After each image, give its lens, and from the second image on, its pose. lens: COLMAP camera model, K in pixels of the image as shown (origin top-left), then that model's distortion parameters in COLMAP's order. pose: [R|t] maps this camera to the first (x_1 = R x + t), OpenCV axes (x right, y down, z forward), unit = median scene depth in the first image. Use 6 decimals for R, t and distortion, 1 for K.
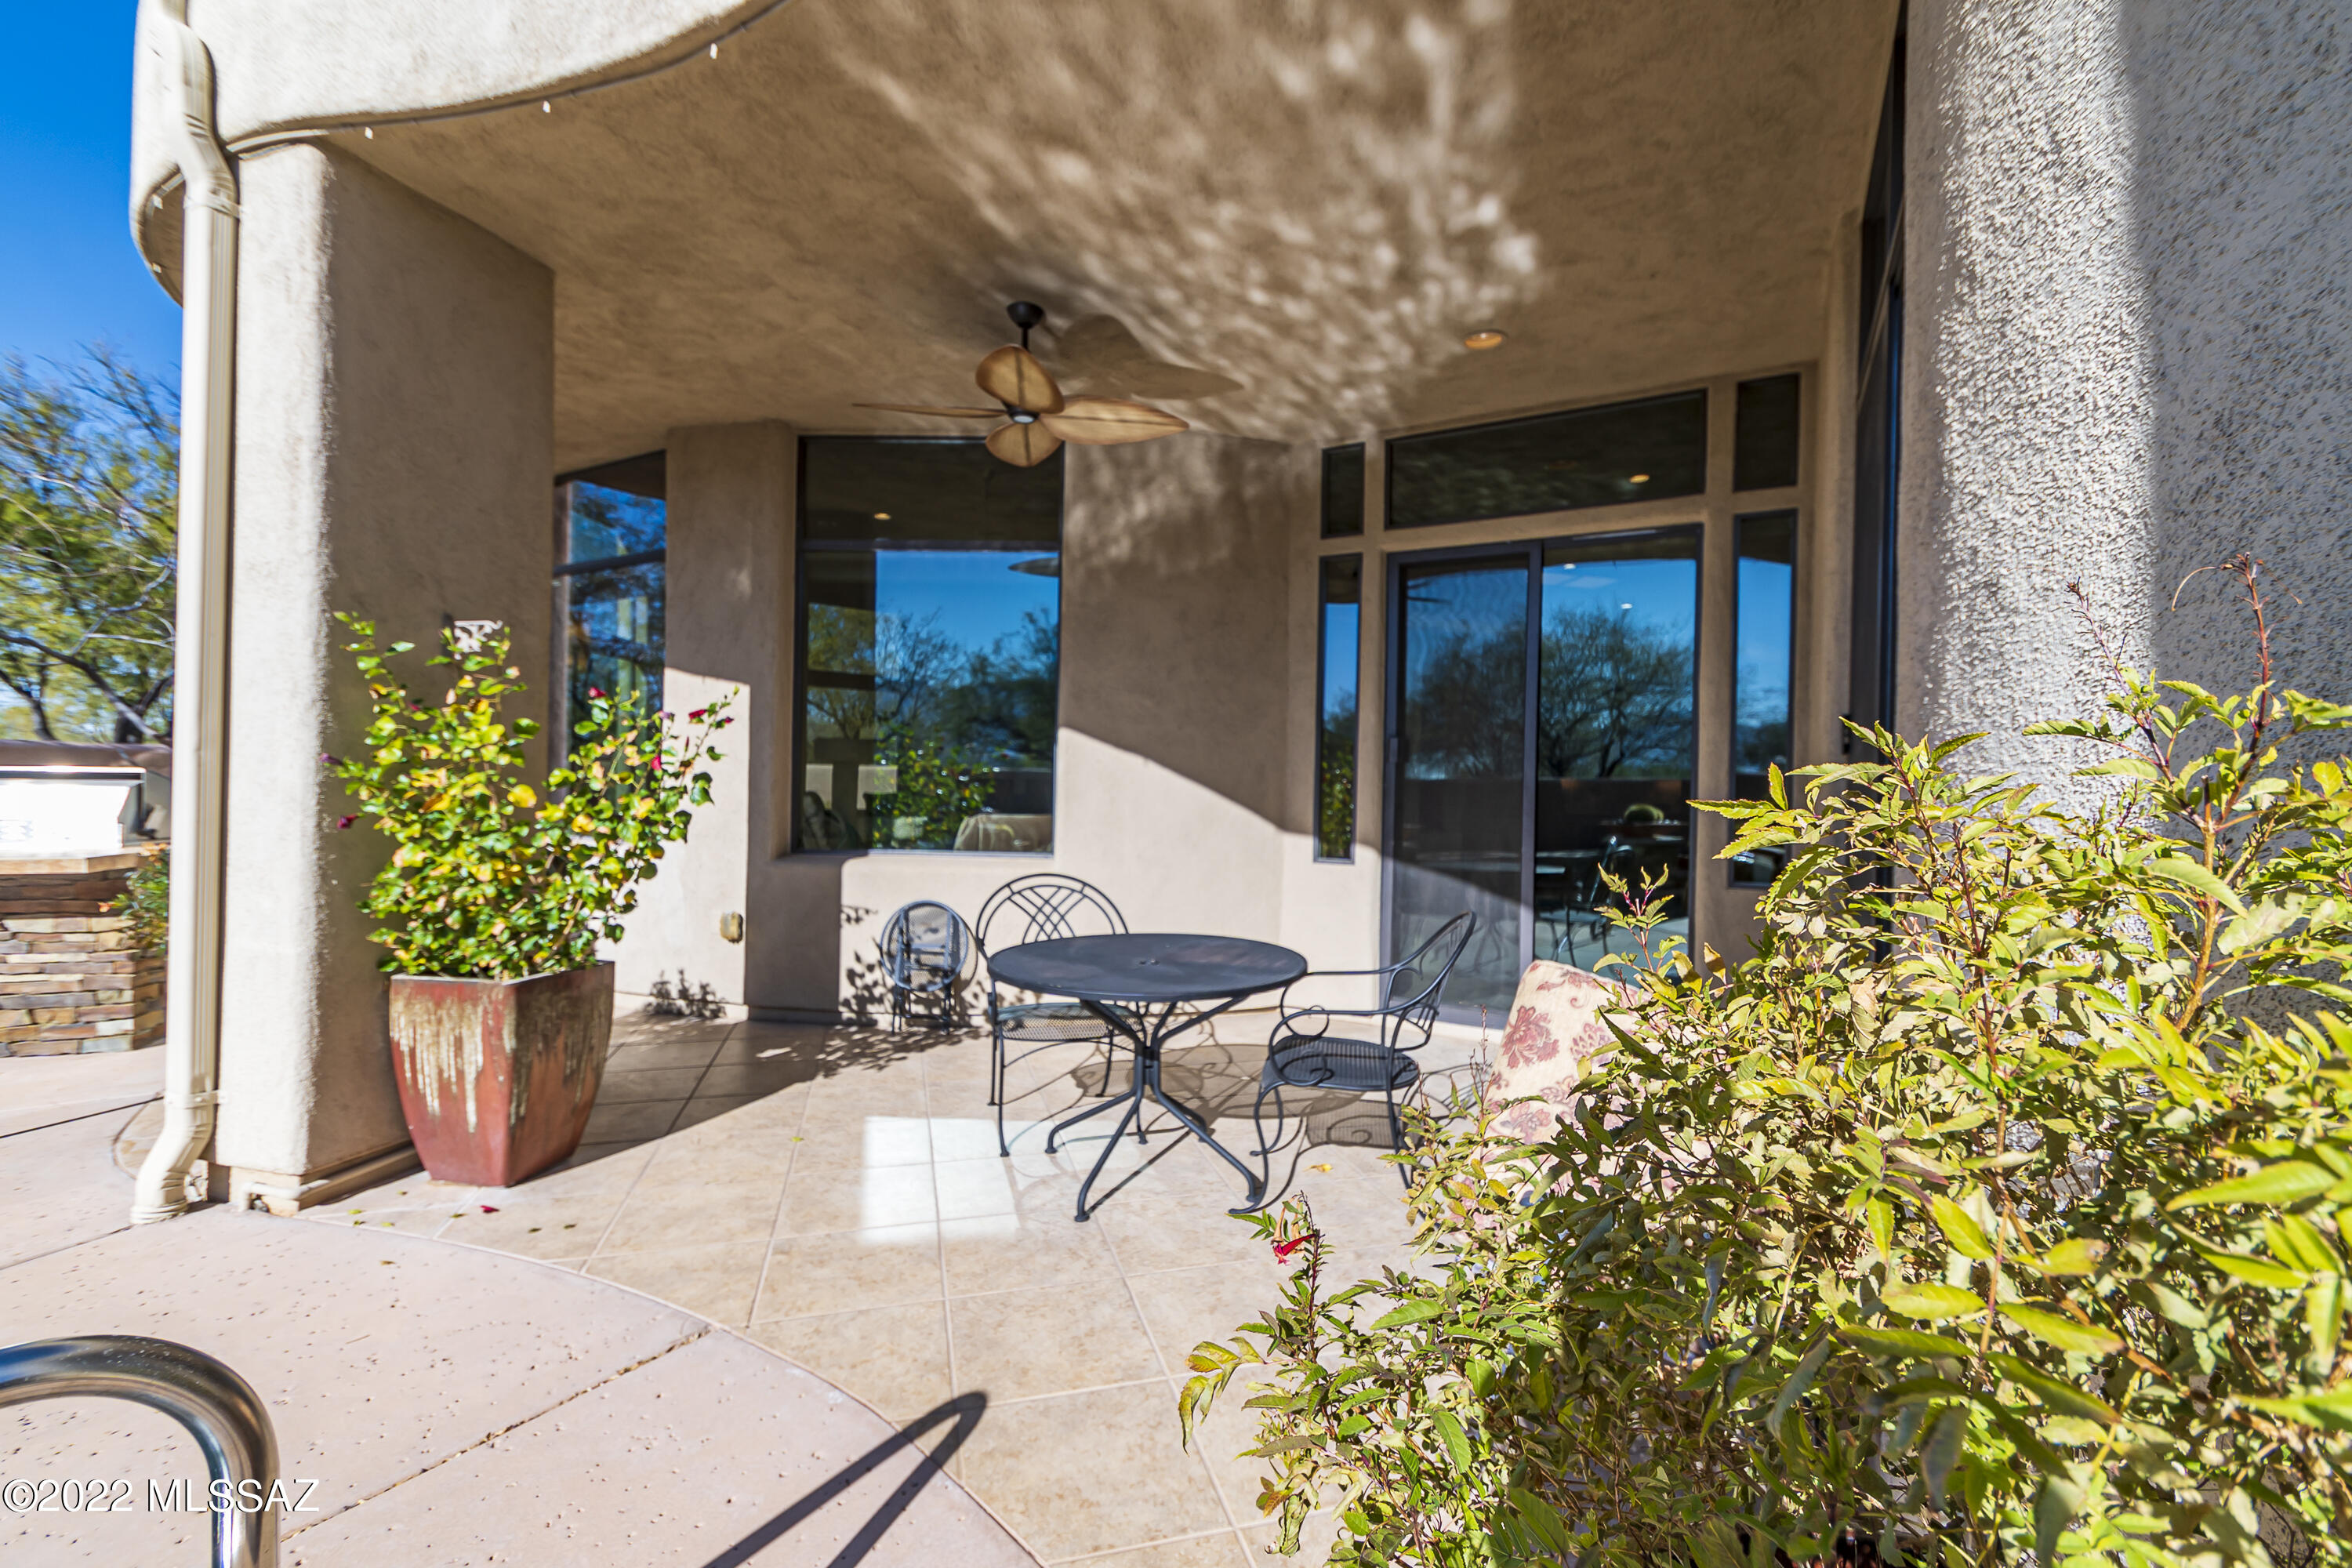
lens RADIAL K [[1069.2, 0, 1176.0], [0, 1069.2, 784.0], [0, 0, 1]] dist [0.002267, 0.000175]
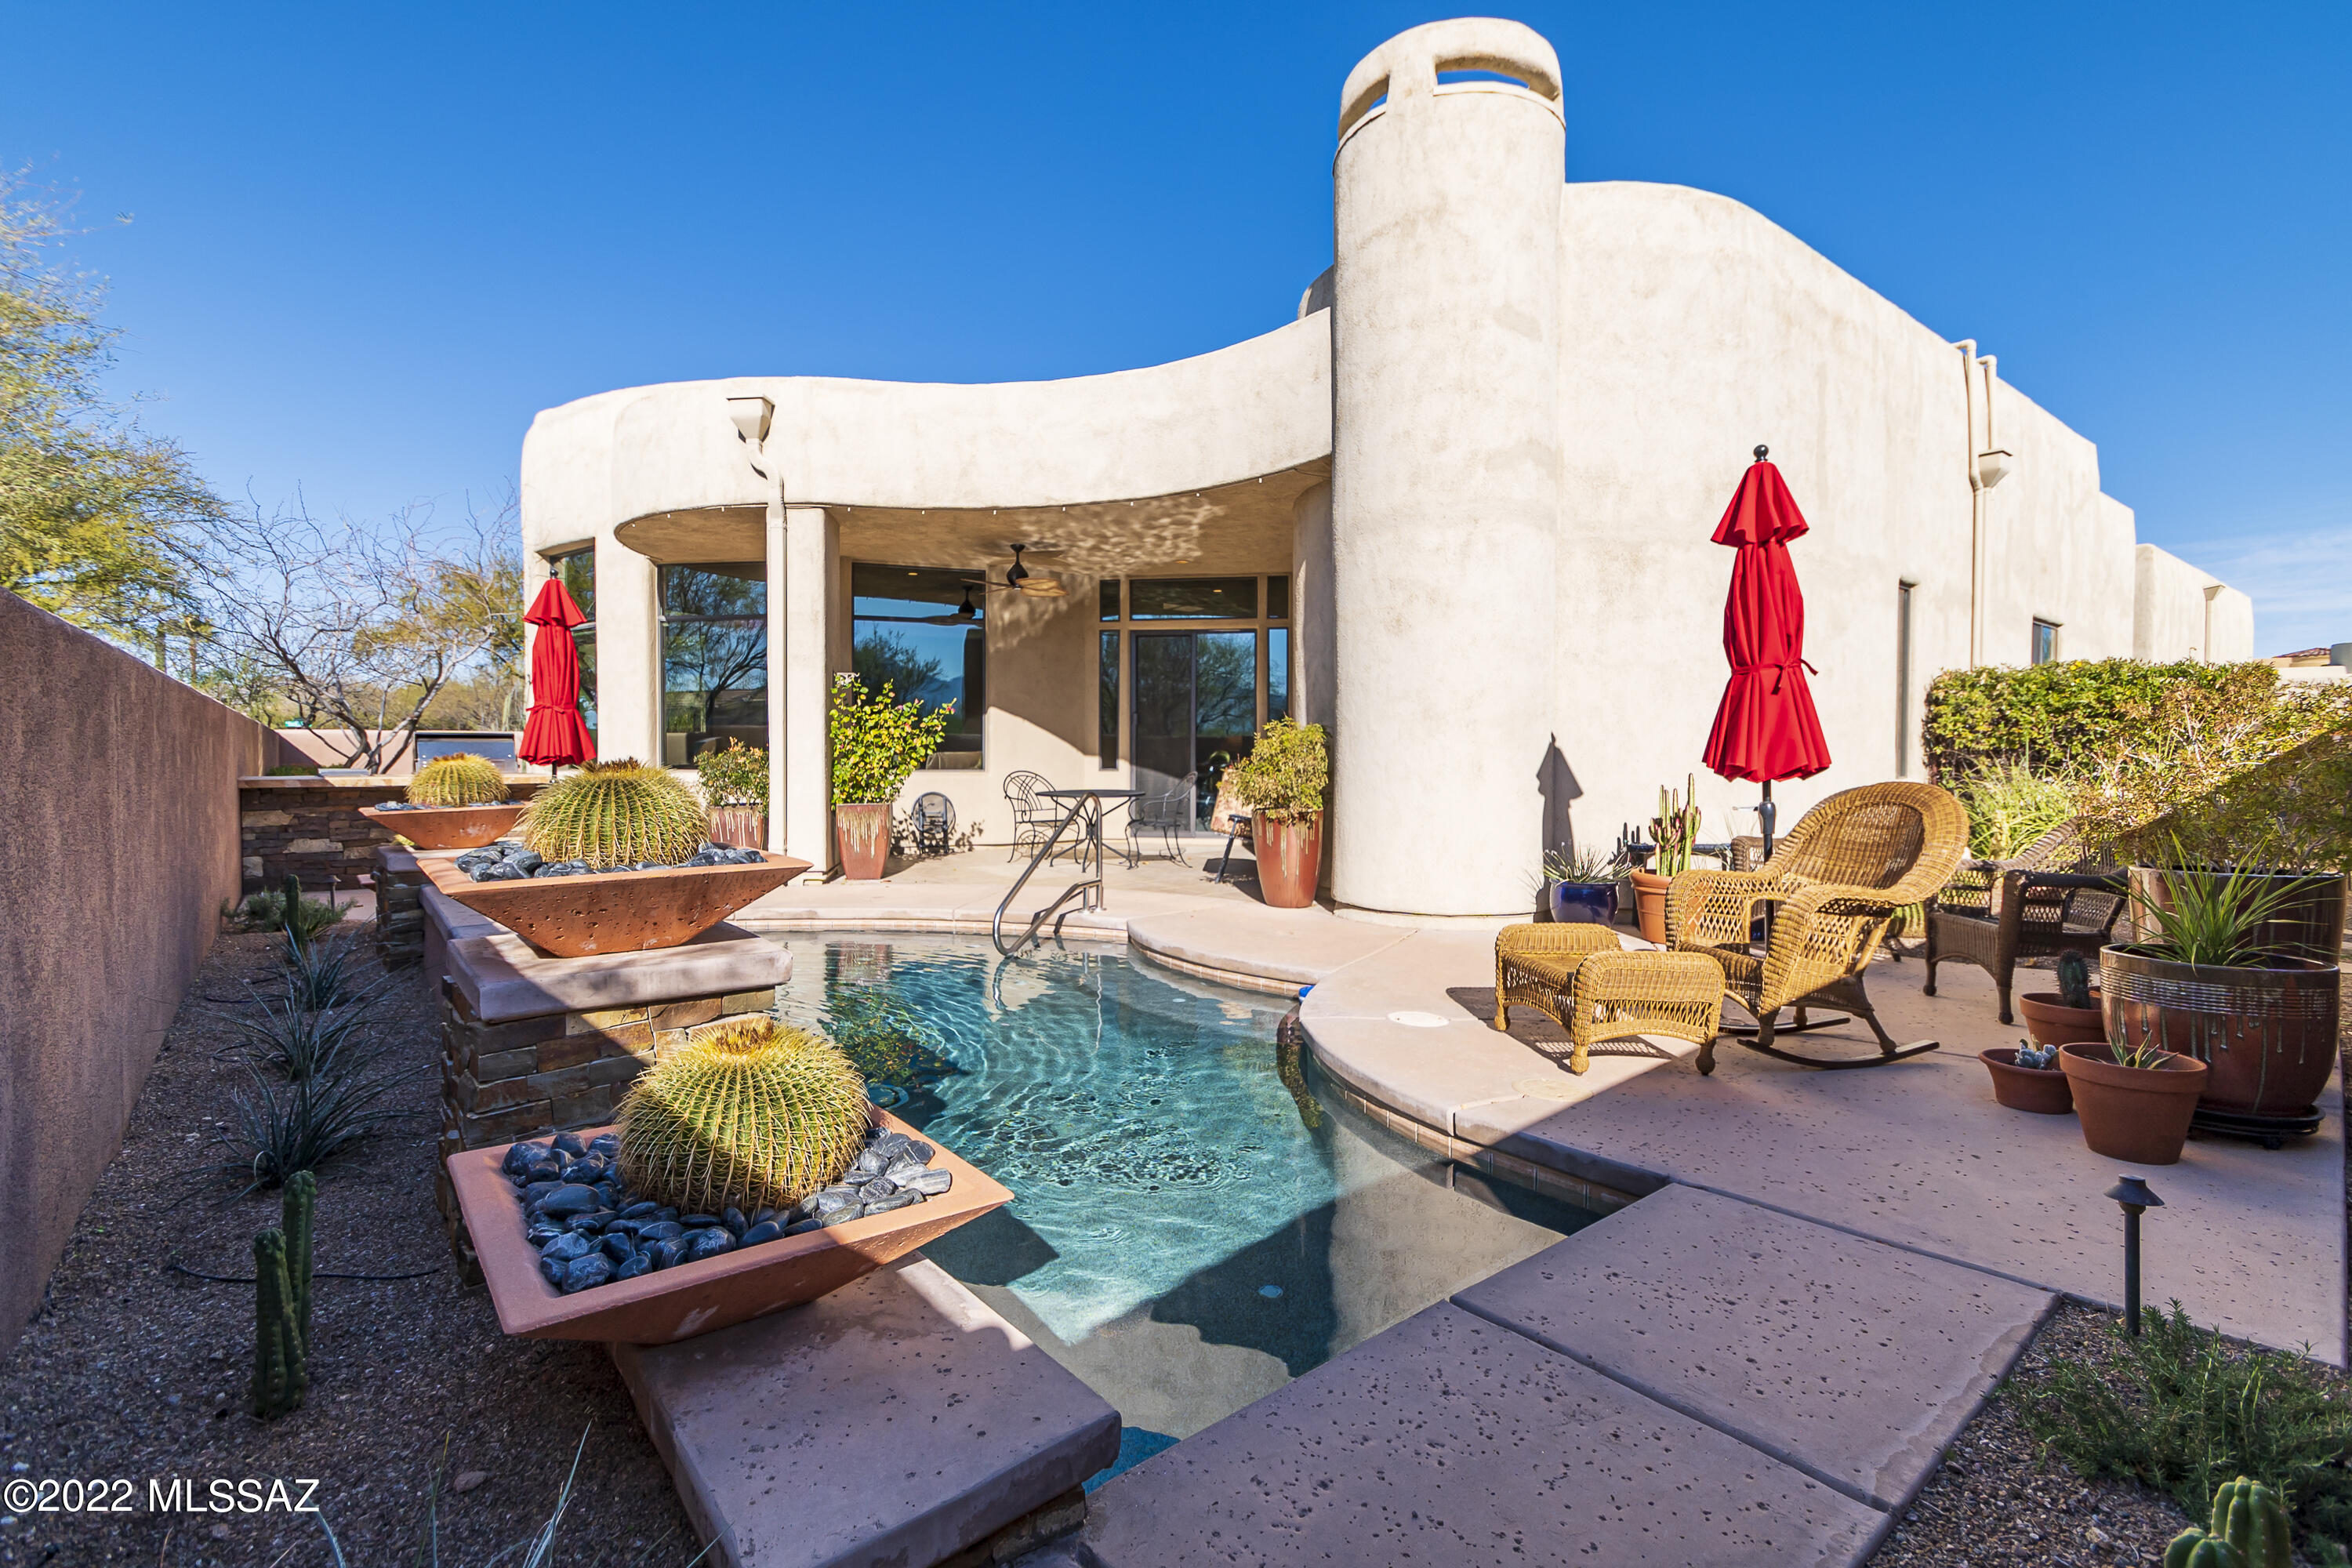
lens RADIAL K [[1069.2, 0, 1176.0], [0, 1069.2, 784.0], [0, 0, 1]] dist [0.002267, 0.000175]
pose [[0.920751, -0.026037, 0.389282, -0.602772], [0.010282, 0.999044, 0.042500, 0.012154], [-0.390016, -0.035130, 0.920138, -1.129097]]
